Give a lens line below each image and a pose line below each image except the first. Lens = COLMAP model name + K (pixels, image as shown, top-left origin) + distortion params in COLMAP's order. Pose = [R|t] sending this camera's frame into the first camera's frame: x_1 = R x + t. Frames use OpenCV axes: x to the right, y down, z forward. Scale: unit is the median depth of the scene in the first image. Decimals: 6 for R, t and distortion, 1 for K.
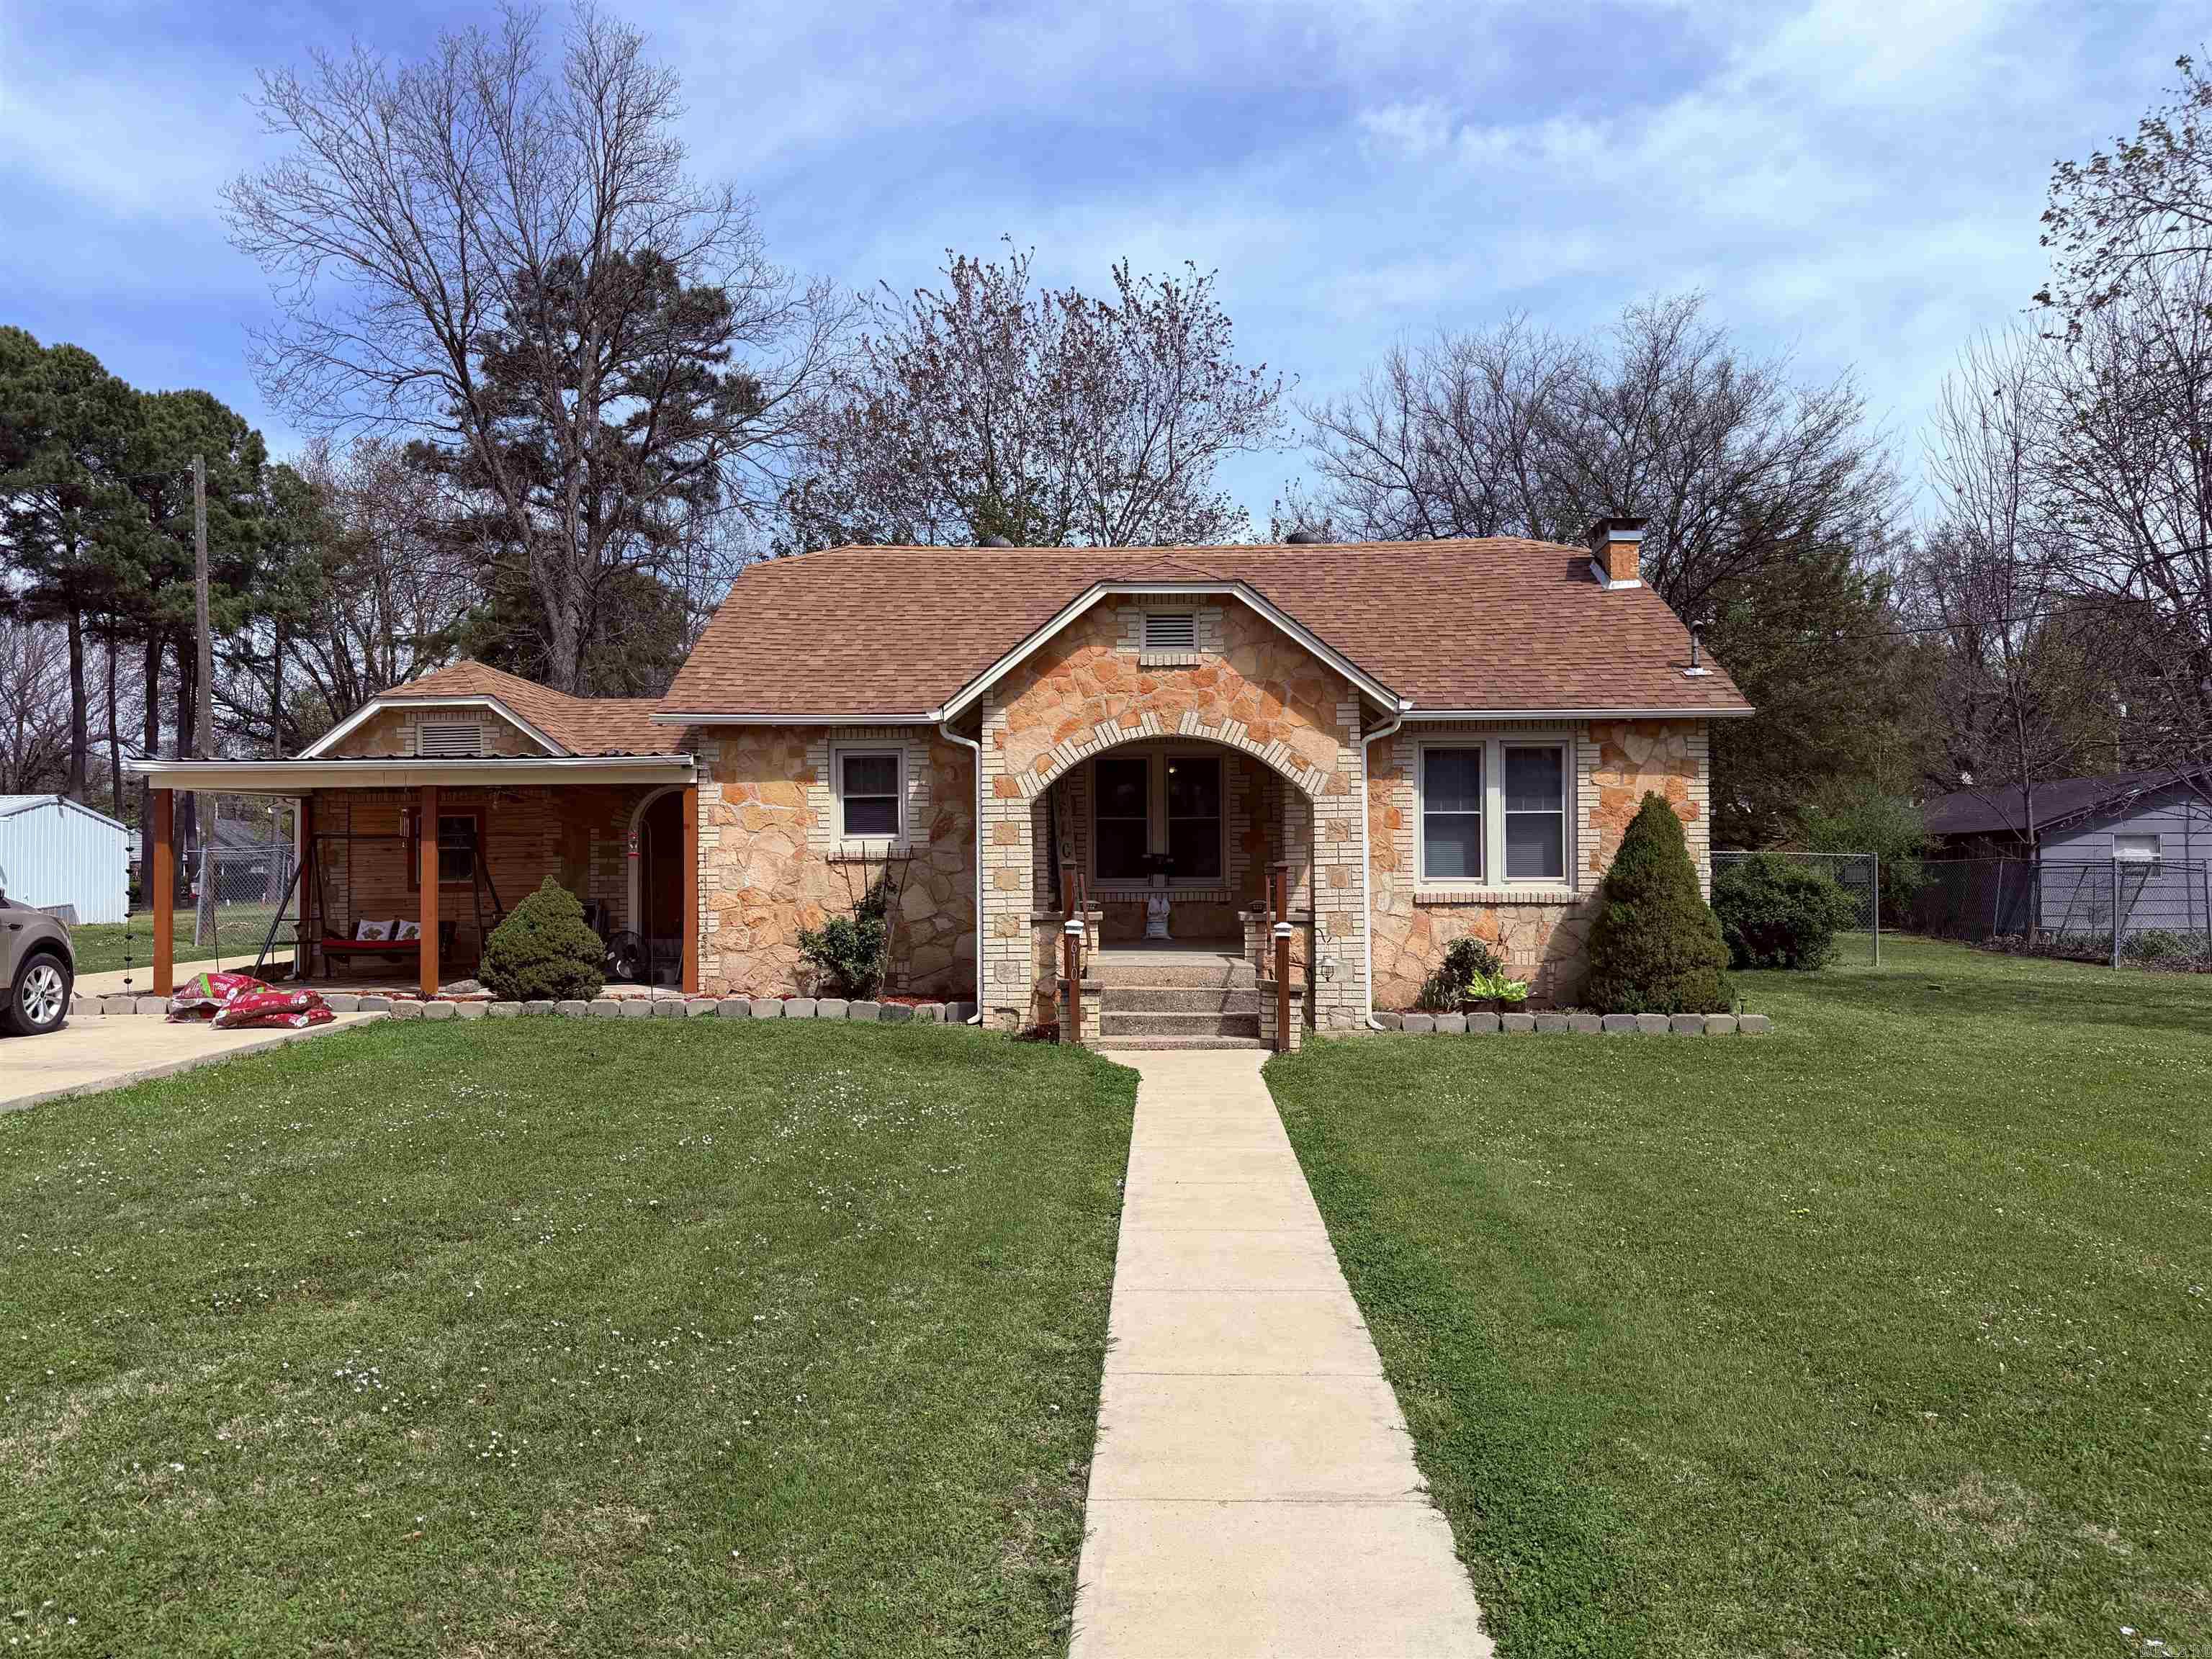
lens RADIAL K [[1543.5, 0, 1101.8], [0, 1543.5, 814.9], [0, 0, 1]] dist [0.096275, -0.146857]
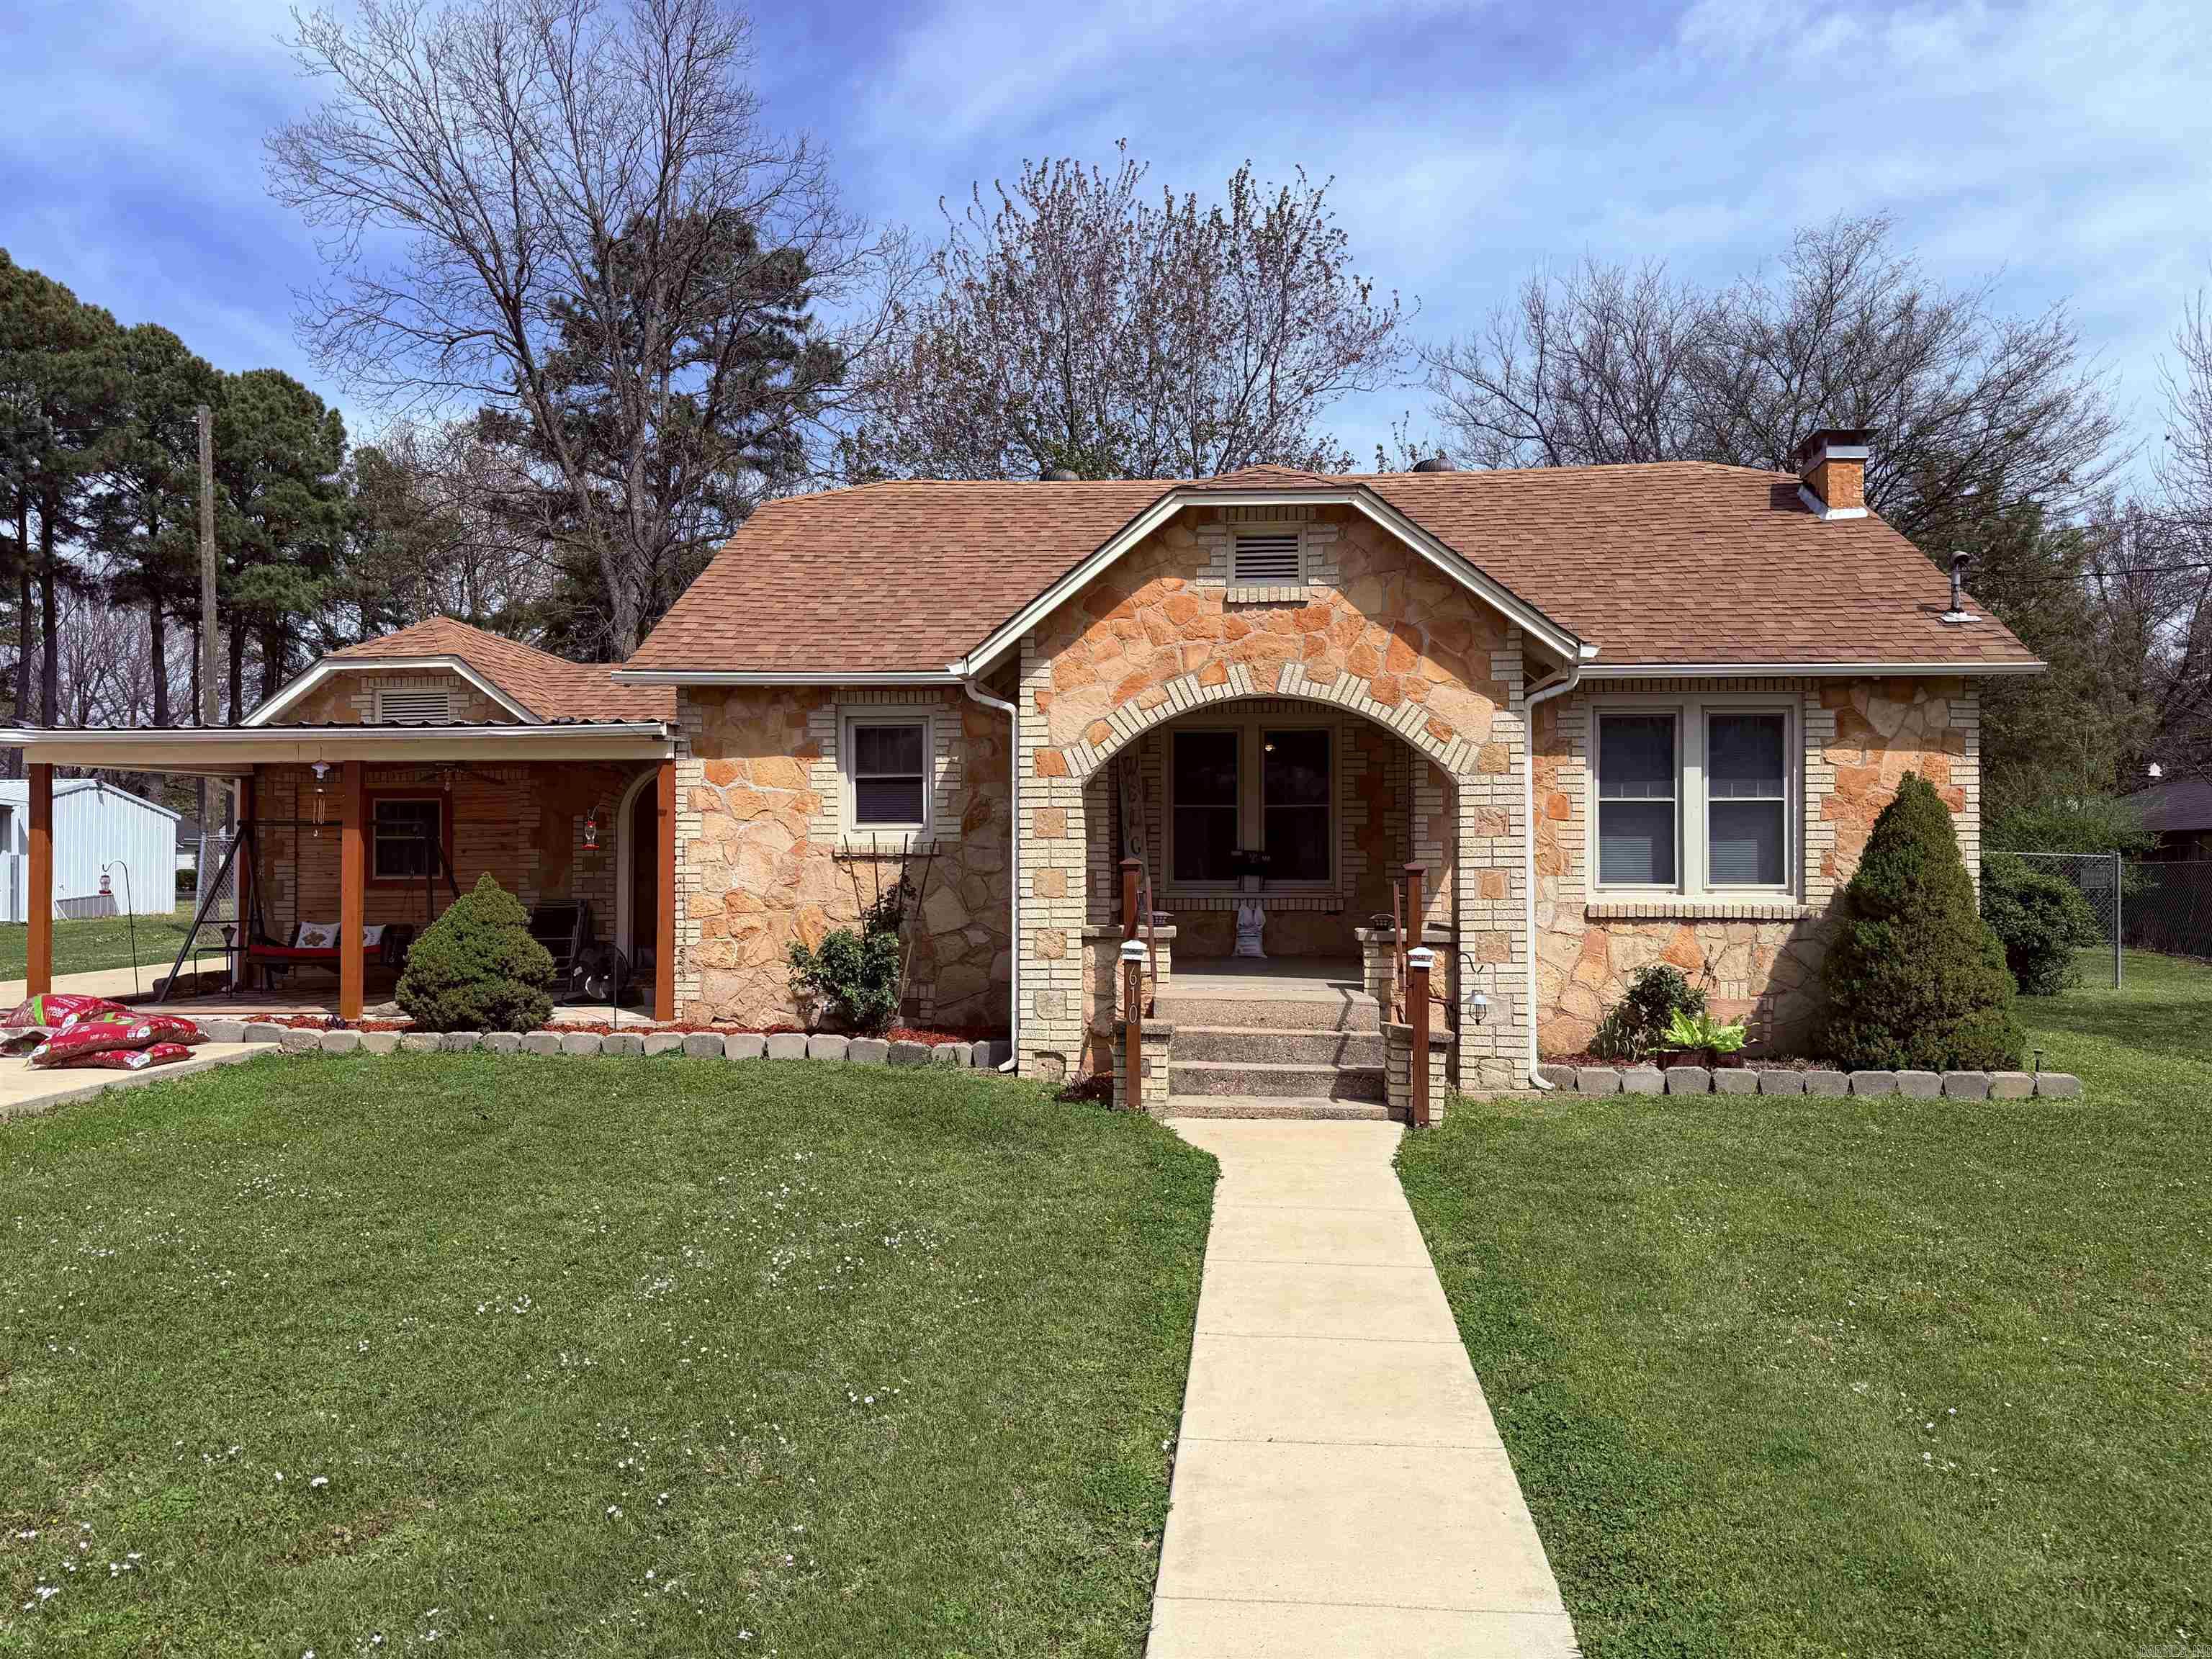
lens RADIAL K [[1531.8, 0, 1113.2], [0, 1531.8, 831.7], [0, 0, 1]] dist [0.094172, -0.134544]
pose [[0.998318, 0.005563, -0.057705, 0.012001], [-0.004677, 0.999869, 0.015471, 0.003876], [0.057784, -0.015175, 0.998214, 0.225349]]
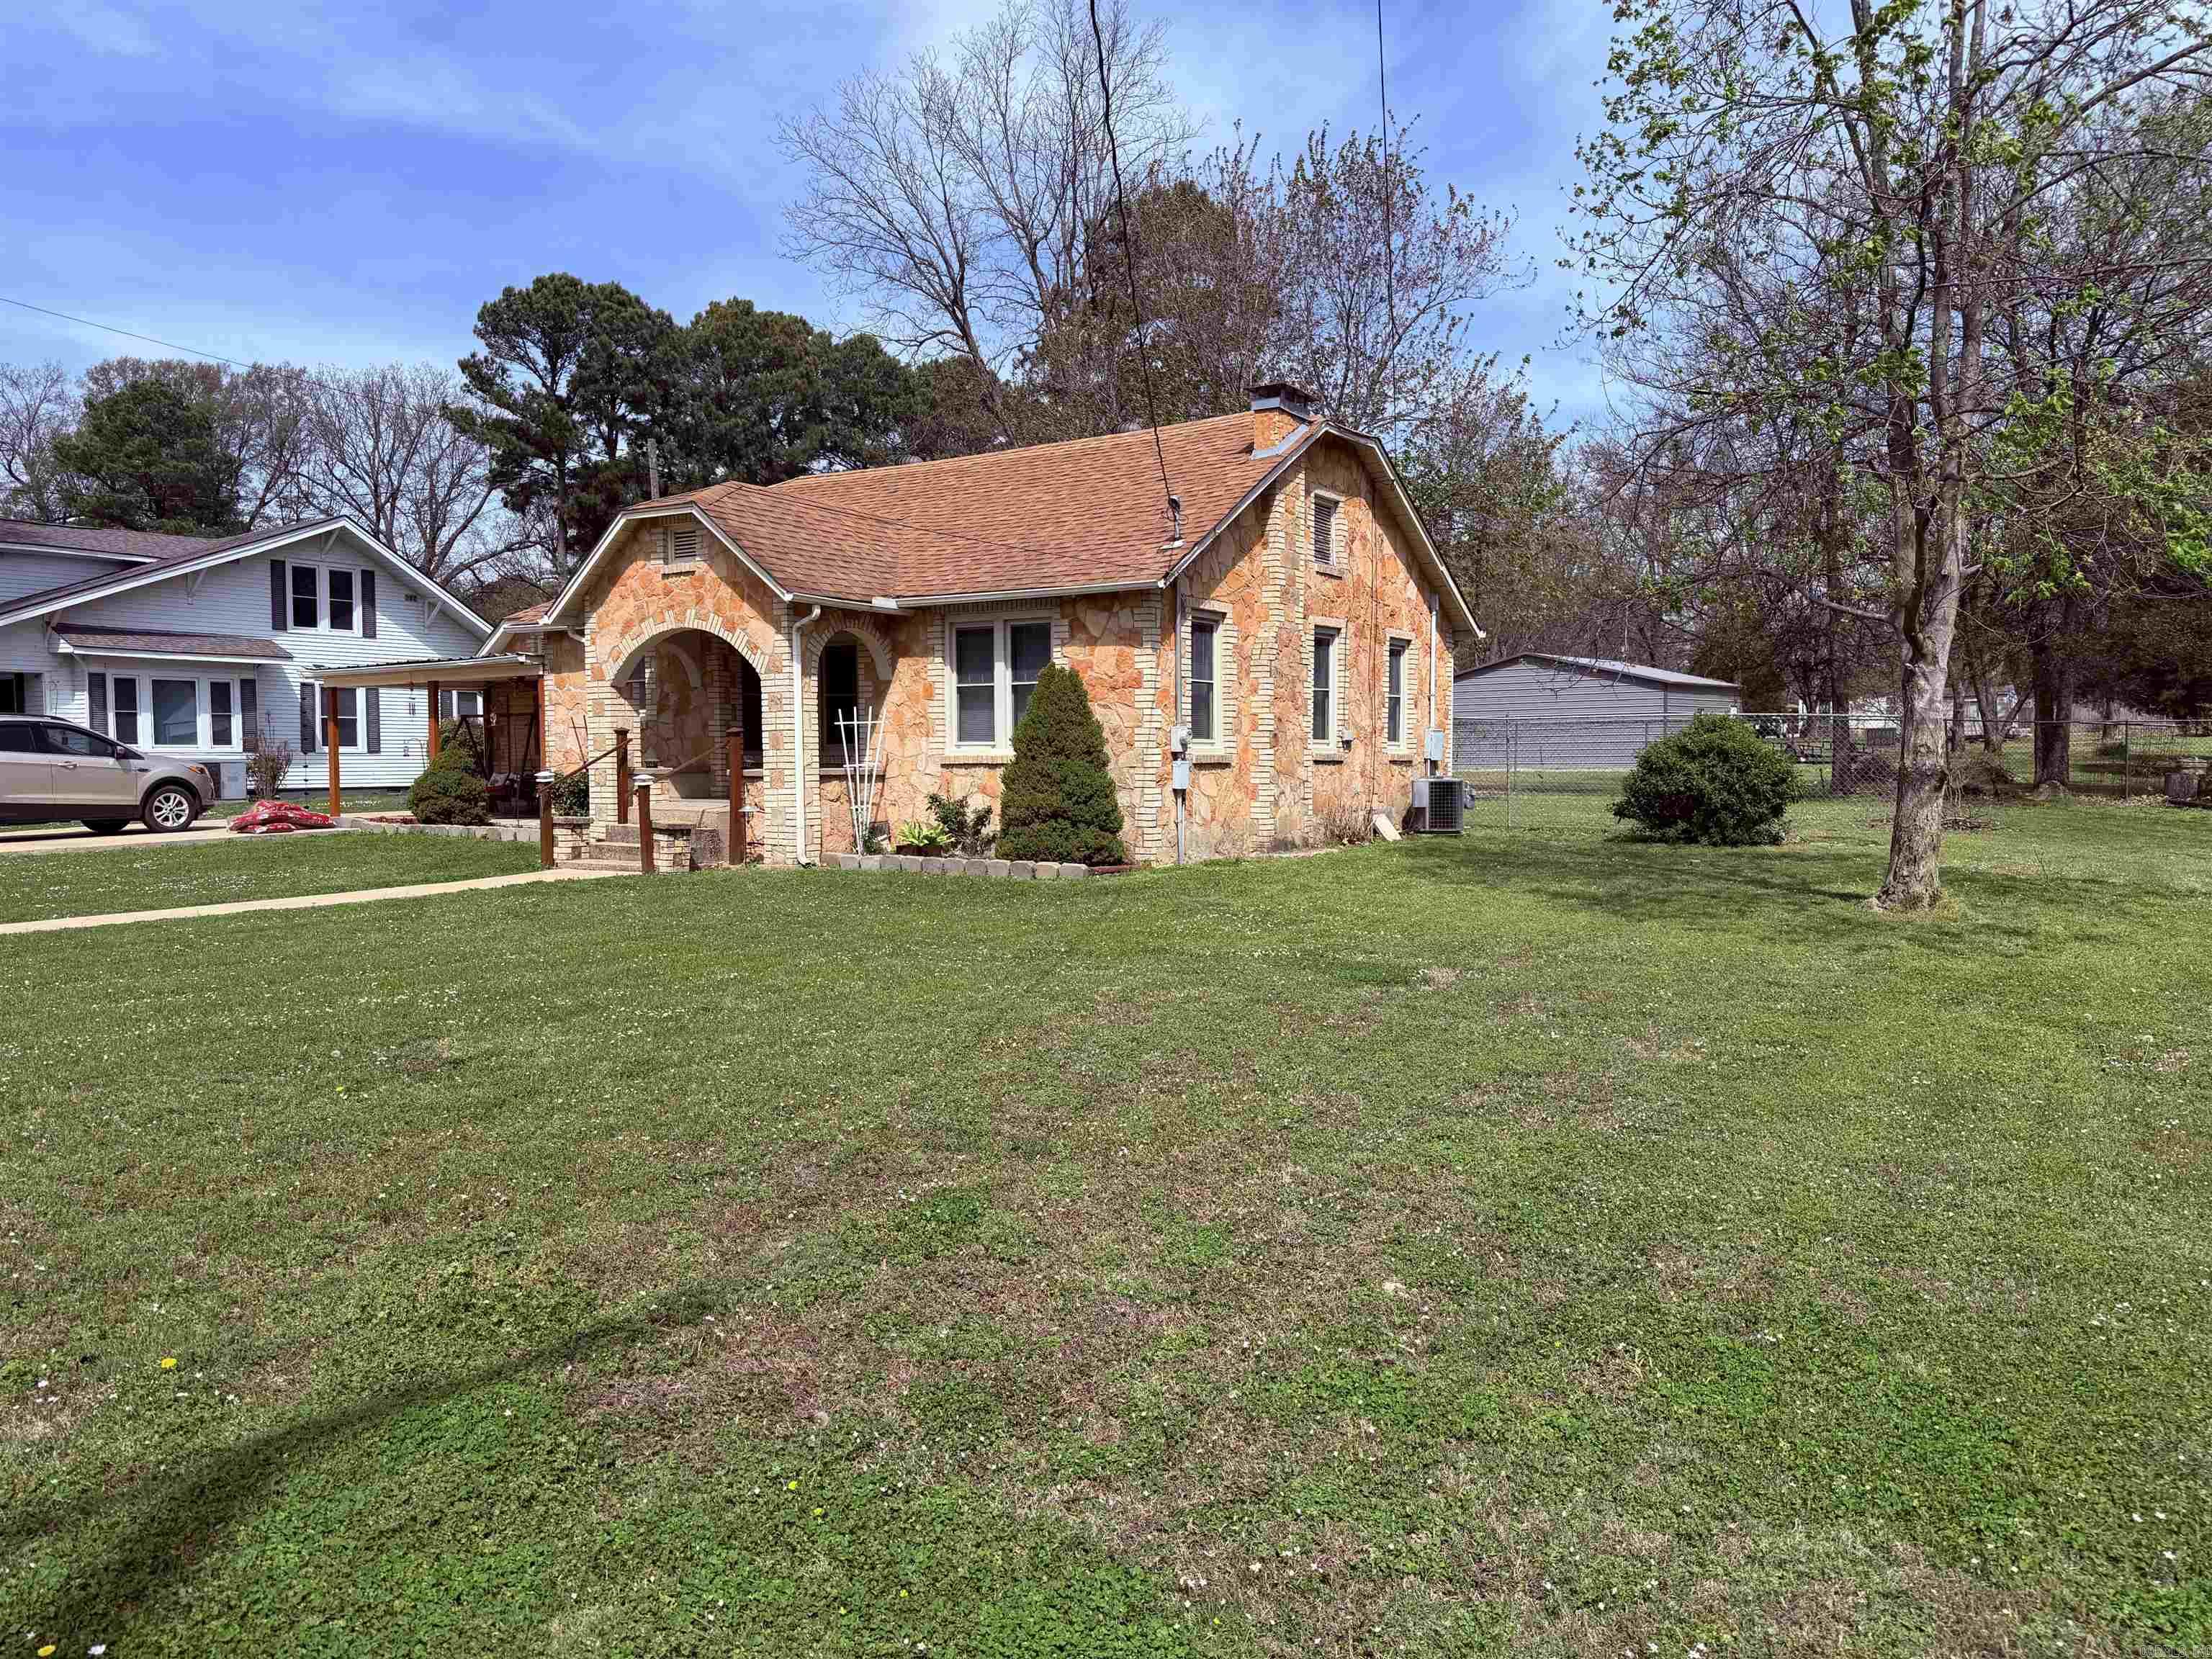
lens RADIAL K [[1529.2, 0, 1126.9], [0, 1529.2, 823.8], [0, 0, 1]] dist [0.115805, -0.171930]
pose [[0.845909, 0.025652, -0.532710, 0.952115], [0.018759, 0.996793, 0.077788, 0.015149], [0.532997, -0.075795, 0.842716, 0.105748]]
